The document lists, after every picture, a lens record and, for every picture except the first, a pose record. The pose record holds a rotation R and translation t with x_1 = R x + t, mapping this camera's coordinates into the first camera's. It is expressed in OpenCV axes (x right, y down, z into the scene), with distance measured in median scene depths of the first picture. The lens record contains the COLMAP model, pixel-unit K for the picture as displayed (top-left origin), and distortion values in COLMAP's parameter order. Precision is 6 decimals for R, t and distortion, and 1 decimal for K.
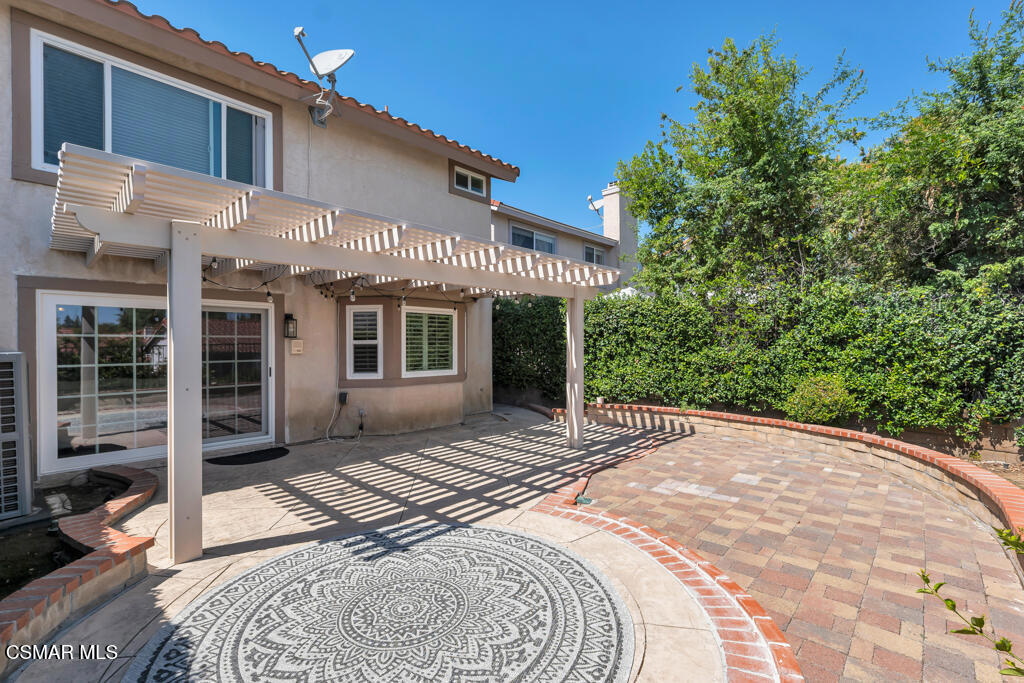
lens RADIAL K [[456.3, 0, 510.4], [0, 456.3, 342.6], [0, 0, 1]] dist [0.001272, -0.000491]
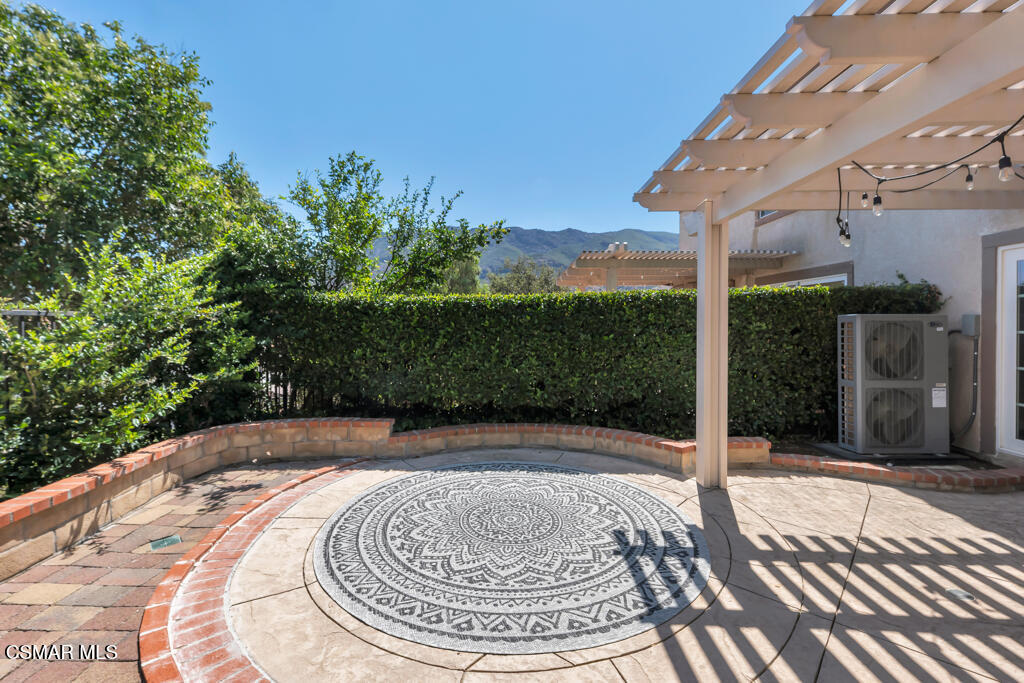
lens RADIAL K [[463.5, 0, 511.2], [0, 463.5, 325.7], [0, 0, 1]] dist [0.003411, -0.000328]
pose [[-0.739557, 0.007137, -0.673056, 0.323434], [0.001985, 0.999963, 0.008422, 0.030232], [0.673091, 0.004892, -0.739543, 1.035594]]
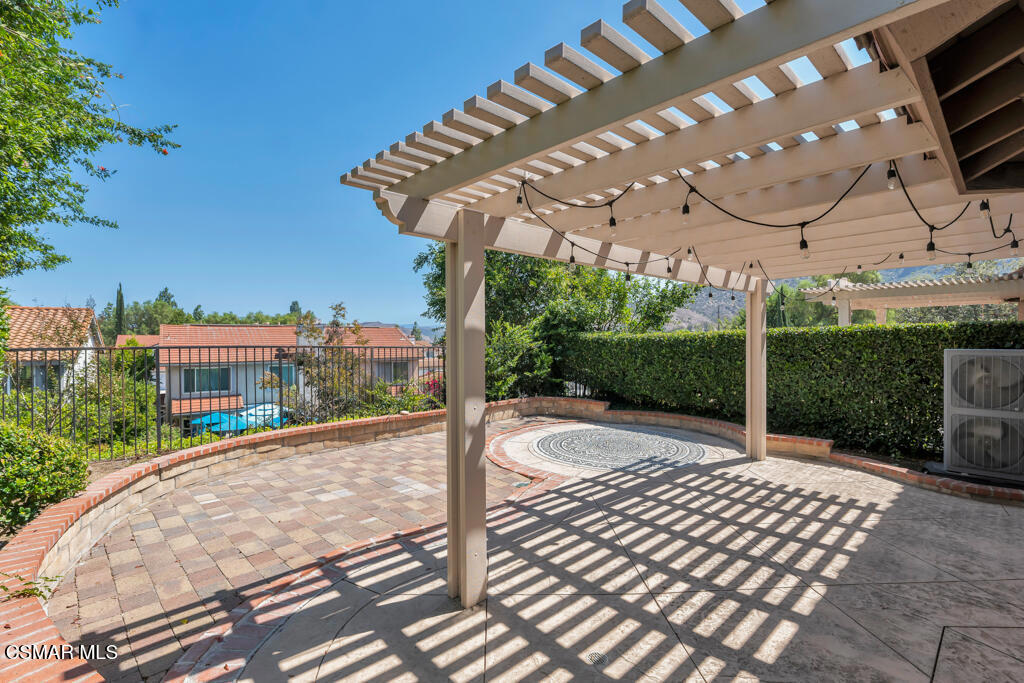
lens RADIAL K [[462.6, 0, 512.0], [0, 462.6, 341.5], [0, 0, 1]] dist [0.001576, -0.000279]
pose [[-0.997265, 0.005052, 0.073738, 0.096372], [0.005242, 0.999983, 0.002388, -0.010950], [-0.073725, 0.002768, -0.997275, 1.988497]]
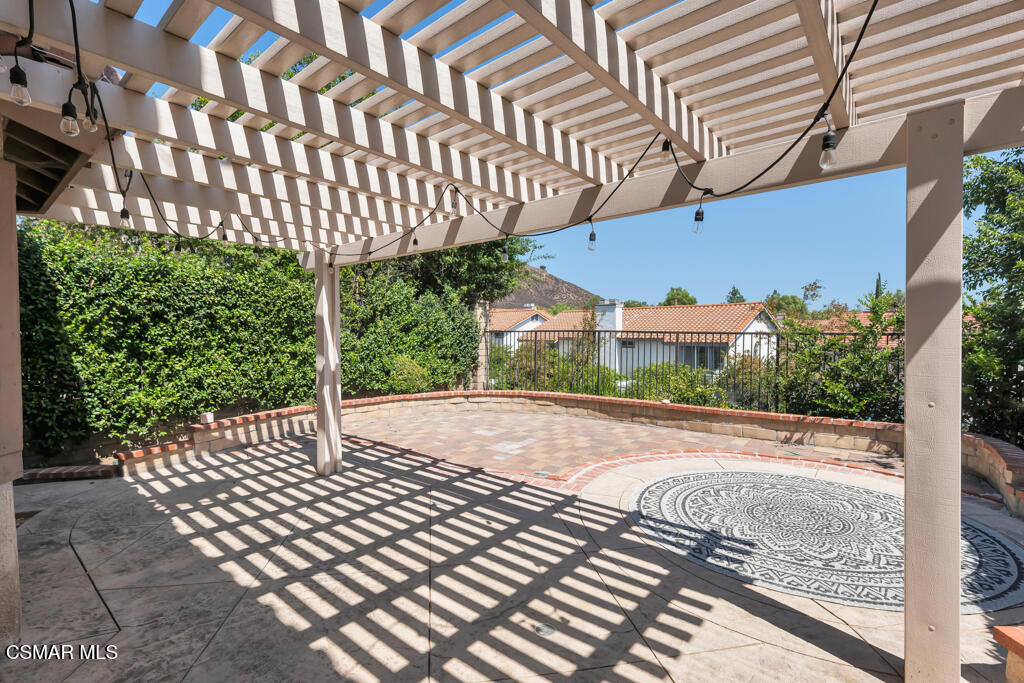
lens RADIAL K [[460.0, 0, 509.6], [0, 460.0, 342.0], [0, 0, 1]] dist [0.003017, -0.000789]
pose [[-0.059727, -0.020625, 0.998002, -0.848328], [0.003350, 0.999777, 0.020862, 0.008231], [-0.998209, 0.004589, -0.059644, 1.057307]]
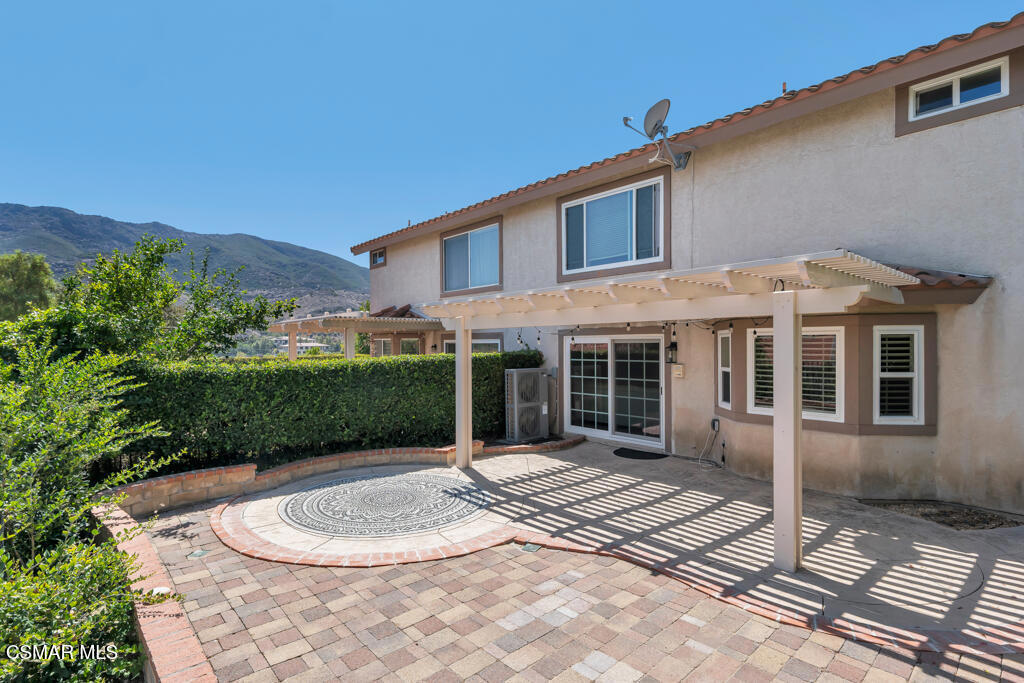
lens RADIAL K [[511.0, 0, 507.0], [0, 511.0, 347.5], [0, 0, 1]] dist [0.004653, -0.001119]
pose [[-0.108877, 0.007883, -0.994024, 1.169607], [0.009433, 0.999932, 0.006897, -0.086533], [0.994010, -0.008625, -0.108944, 0.997867]]
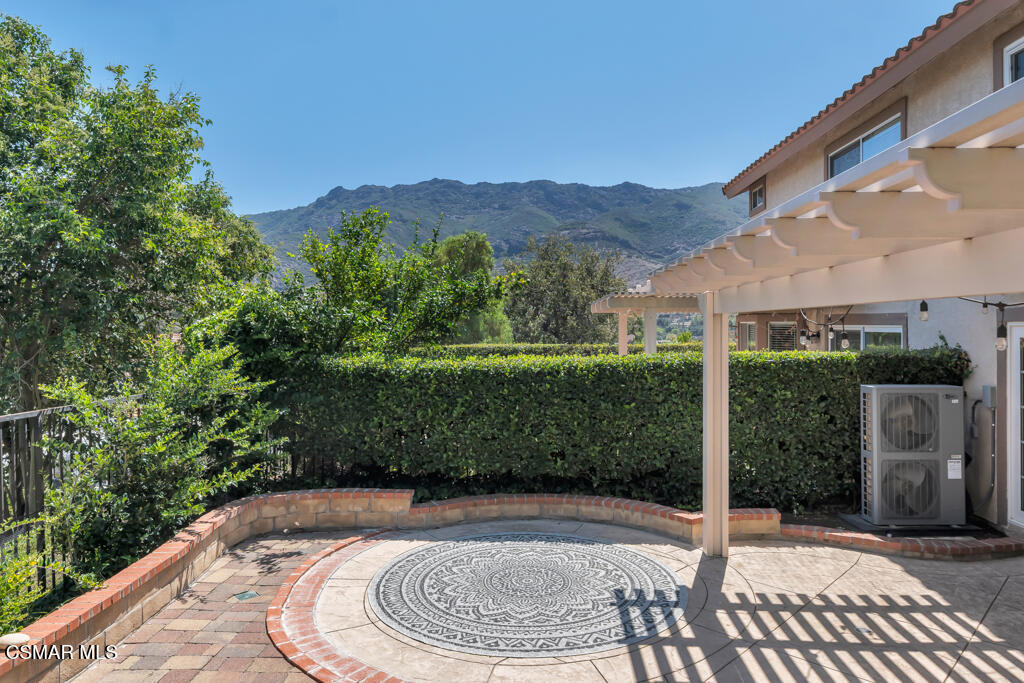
lens RADIAL K [[703.8, 0, 530.7], [0, 703.8, 324.1], [0, 0, 1]] dist [-0.004516, 0.002249]
pose [[-0.746467, 0.000734, -0.665422, 0.656895], [0.003043, 0.999993, -0.002311, -0.112878], [0.665415, -0.003750, -0.746464, 1.427075]]
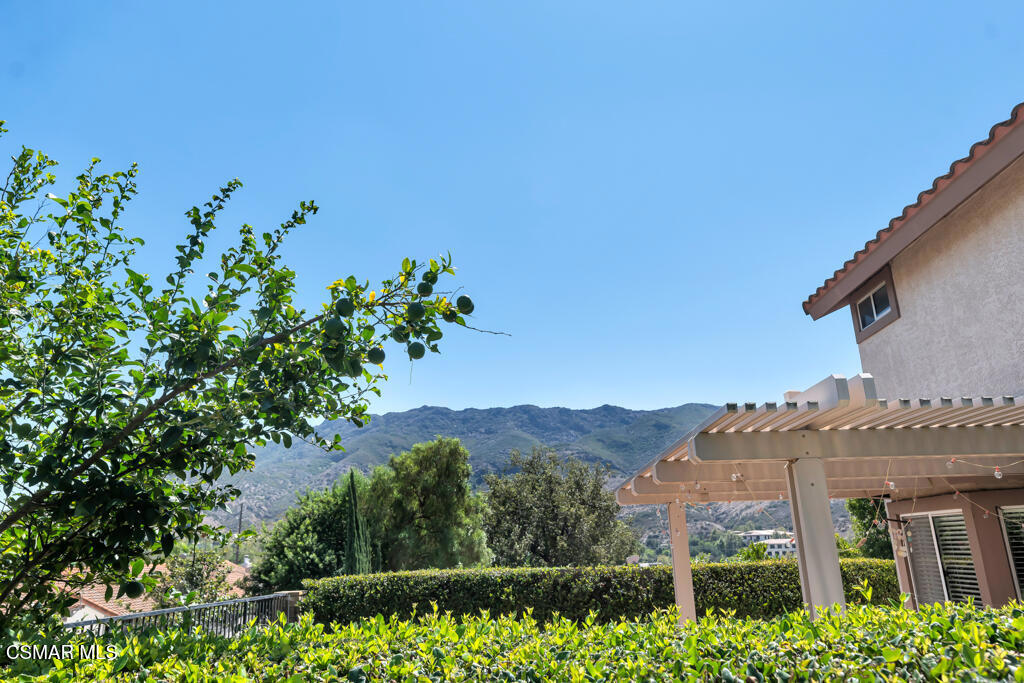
lens RADIAL K [[682.3, 0, 512.0], [0, 682.3, 339.1], [0, 0, 1]] dist [0.007269, 0.001826]
pose [[-0.751819, -0.177496, -0.635030, -0.281154], [0.023926, 0.955109, -0.295287, -0.070556], [0.658935, -0.237196, -0.713823, 0.412802]]
